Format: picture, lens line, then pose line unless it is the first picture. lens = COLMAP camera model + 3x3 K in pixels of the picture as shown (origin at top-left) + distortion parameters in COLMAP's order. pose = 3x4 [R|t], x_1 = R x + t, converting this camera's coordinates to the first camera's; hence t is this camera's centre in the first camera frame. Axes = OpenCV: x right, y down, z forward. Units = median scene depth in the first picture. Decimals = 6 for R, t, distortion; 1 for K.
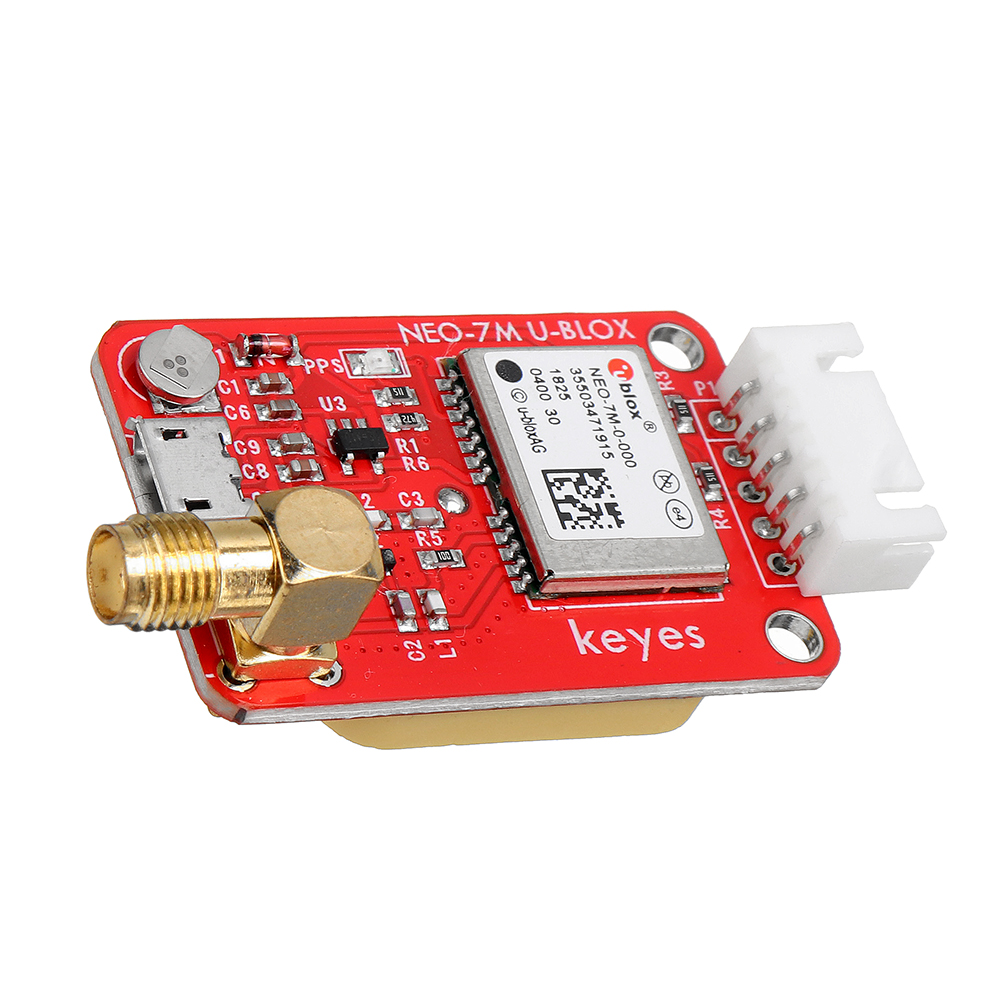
lens RADIAL K [[4881.5, 0, 338.0], [0, 4881.5, 500.7], [0, 0, 1]] dist [0.240614, -1.165666]
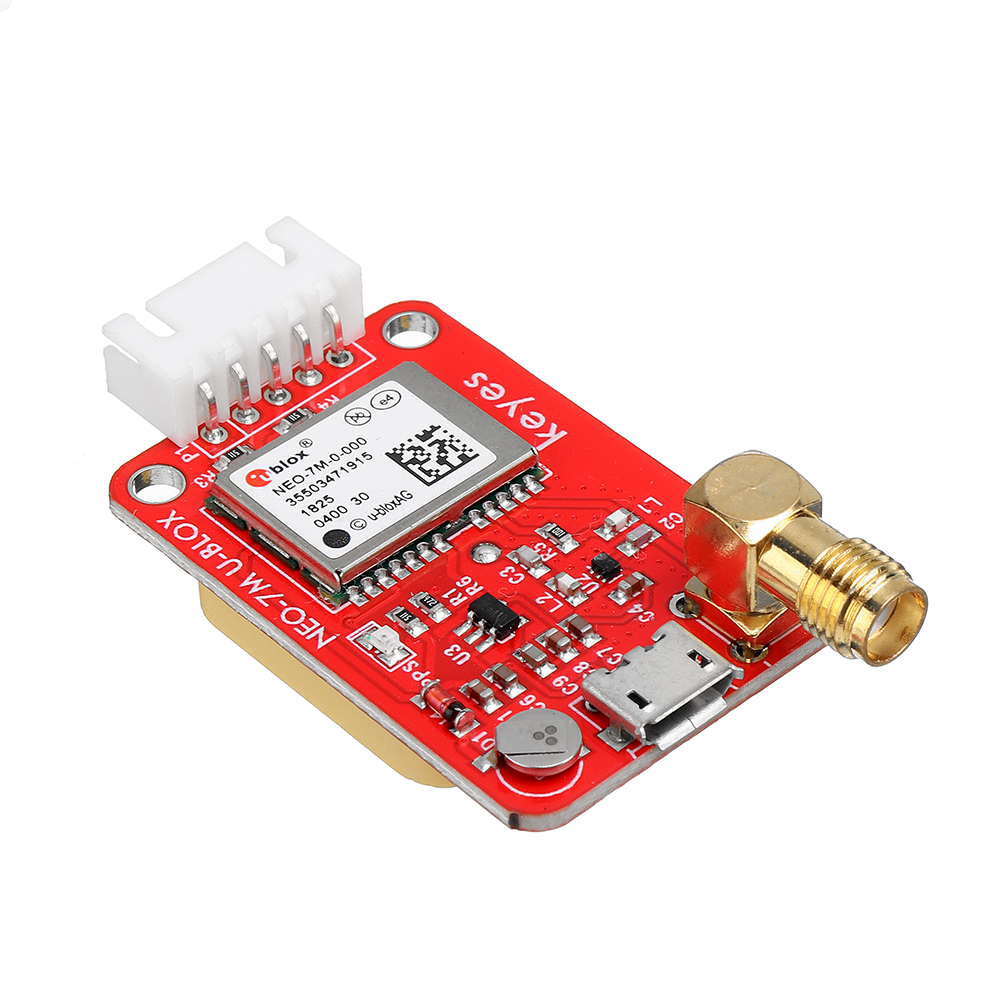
lens RADIAL K [[4784.7, 0, 437.5], [0, 4784.7, 499.5], [0, 0, 1]] dist [0.247692, -0.310862]
pose [[-0.390387, -0.825606, 0.407397, -0.384051], [0.651601, 0.064835, 0.755786, -0.788171], [-0.650396, 0.560510, 0.512655, 0.461709]]
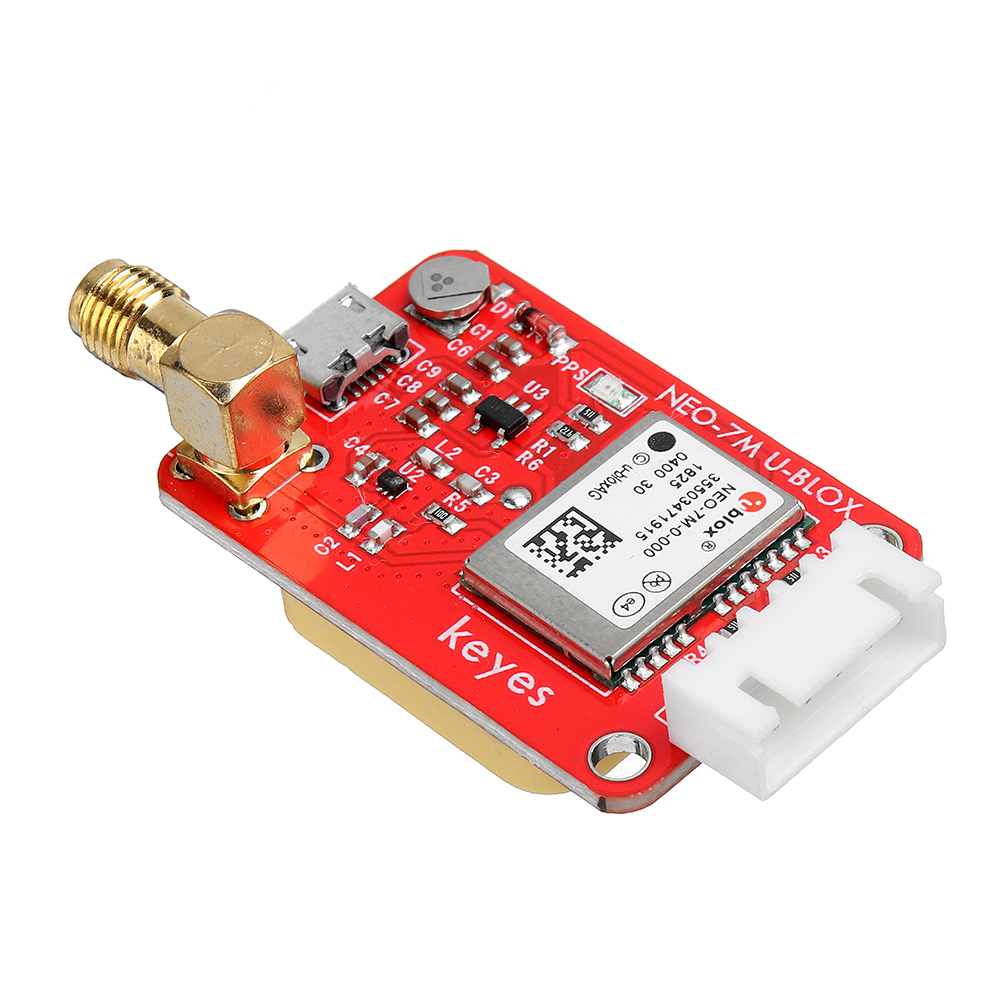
lens RADIAL K [[5340.4, 0, 338.5], [0, 5340.4, 500.2], [0, 0, 1]] dist [0.089233, 4.041562]
pose [[0.363827, 0.342191, -0.866334, 0.983517], [-0.537084, 0.836964, 0.105035, -0.097567], [0.761033, 0.427079, 0.488295, 0.413967]]
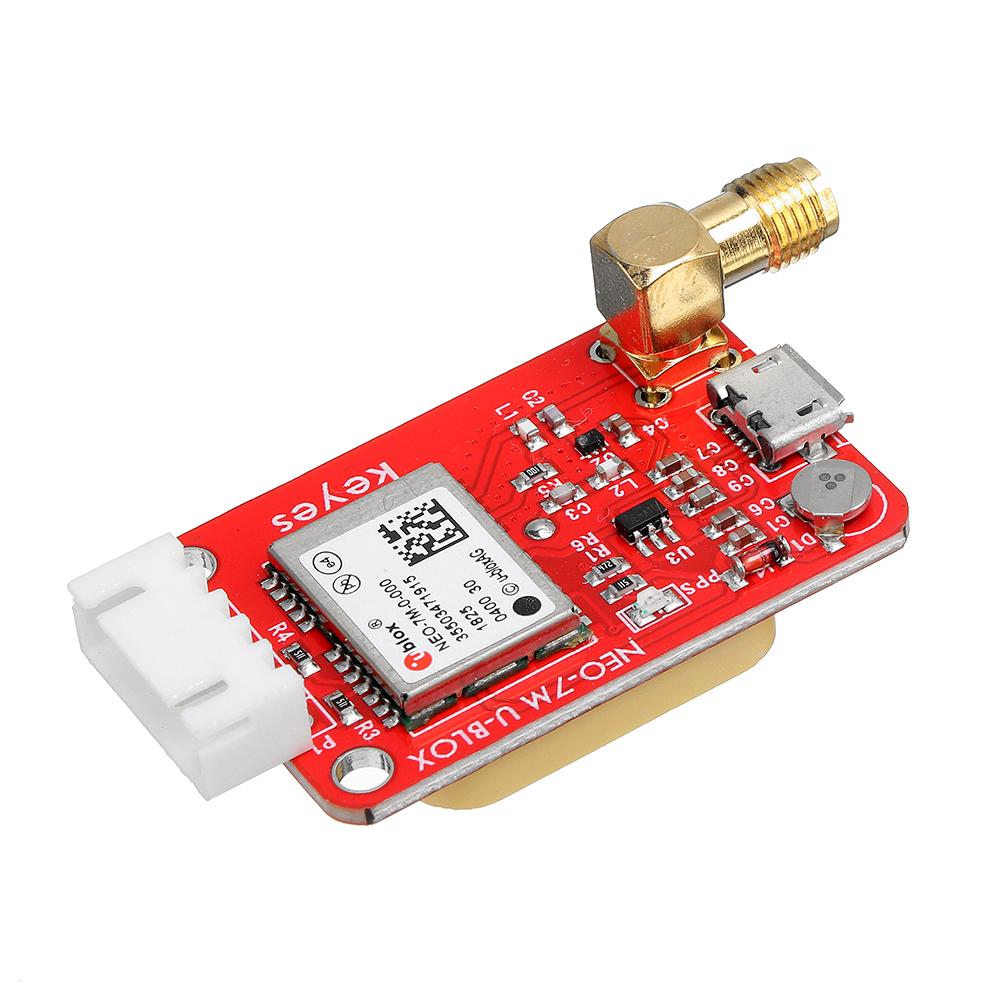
lens RADIAL K [[4784.7, 0, 437.5], [0, 4784.7, 499.5], [0, 0, 1]] dist [0.247692, -0.310862]
pose [[-0.947105, -0.022161, -0.320159, 0.371653], [-0.319305, -0.035037, 0.947004, -0.961526], [-0.032204, 0.999140, 0.026108, 0.958744]]
